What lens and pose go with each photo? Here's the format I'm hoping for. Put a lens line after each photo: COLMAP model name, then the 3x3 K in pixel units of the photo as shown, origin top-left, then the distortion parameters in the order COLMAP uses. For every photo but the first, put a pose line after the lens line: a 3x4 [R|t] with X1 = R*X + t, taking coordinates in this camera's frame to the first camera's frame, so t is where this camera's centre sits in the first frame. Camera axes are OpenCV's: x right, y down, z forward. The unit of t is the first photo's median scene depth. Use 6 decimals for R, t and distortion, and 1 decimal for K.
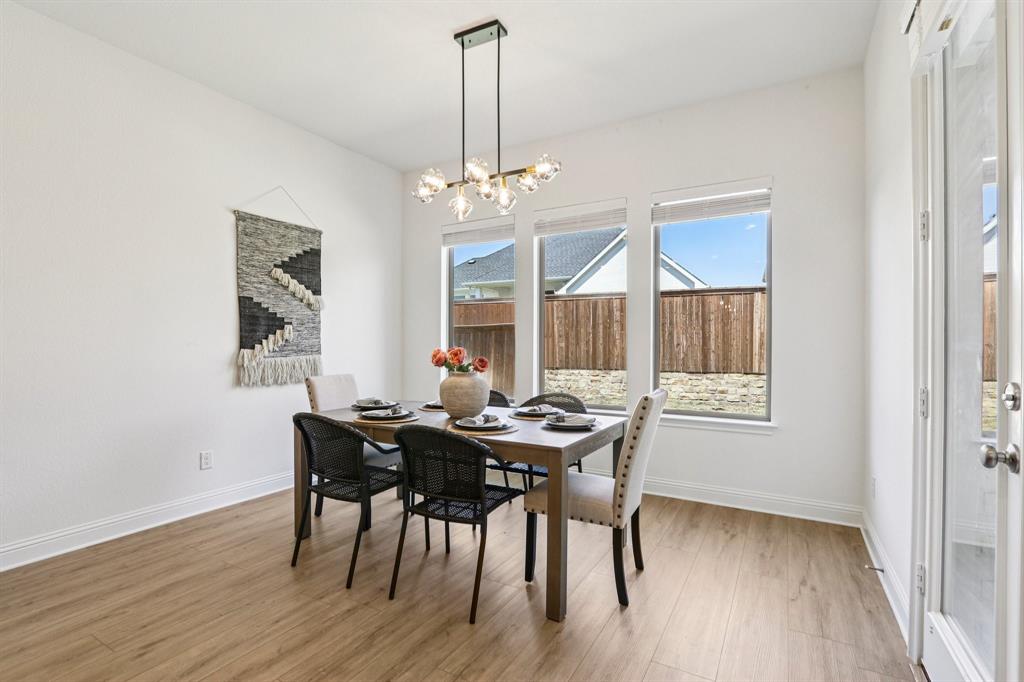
lens RADIAL K [[470.9, 0, 516.4], [0, 470.9, 350.4], [0, 0, 1]] dist [-0.017518, 0.002023]
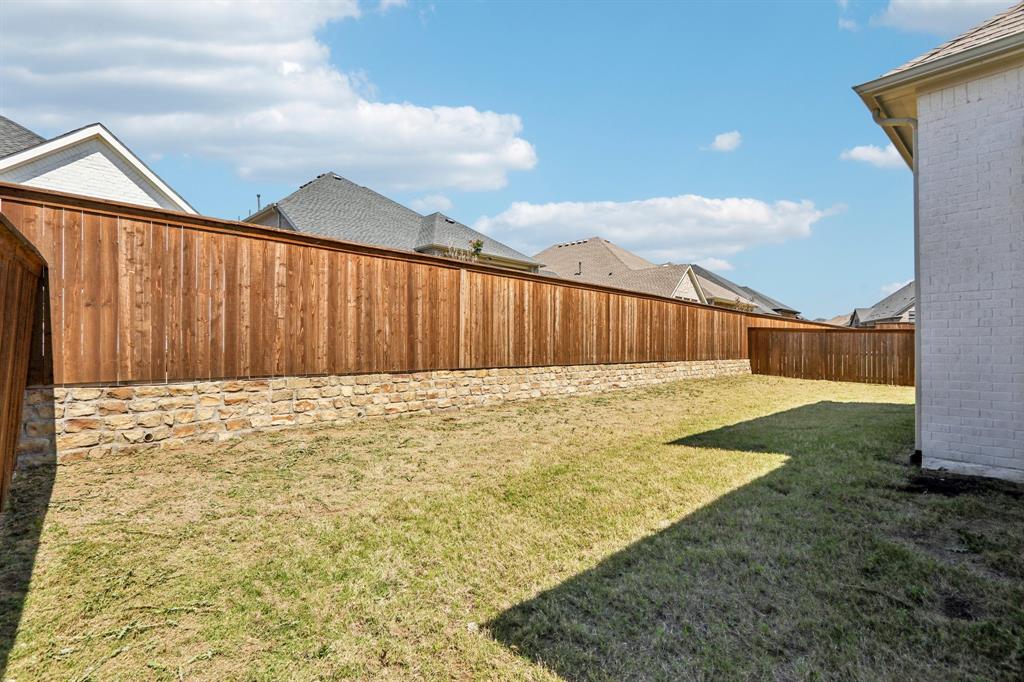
lens RADIAL K [[470.9, 0, 504.4], [0, 470.9, 343.2], [0, 0, 1]] dist [-0.017518, 0.002023]
pose [[0.321141, 0.004237, 0.947022, -0.605287], [0.009610, 0.999924, -0.007733, 0.030698], [-0.946983, 0.011584, 0.321076, 1.724323]]
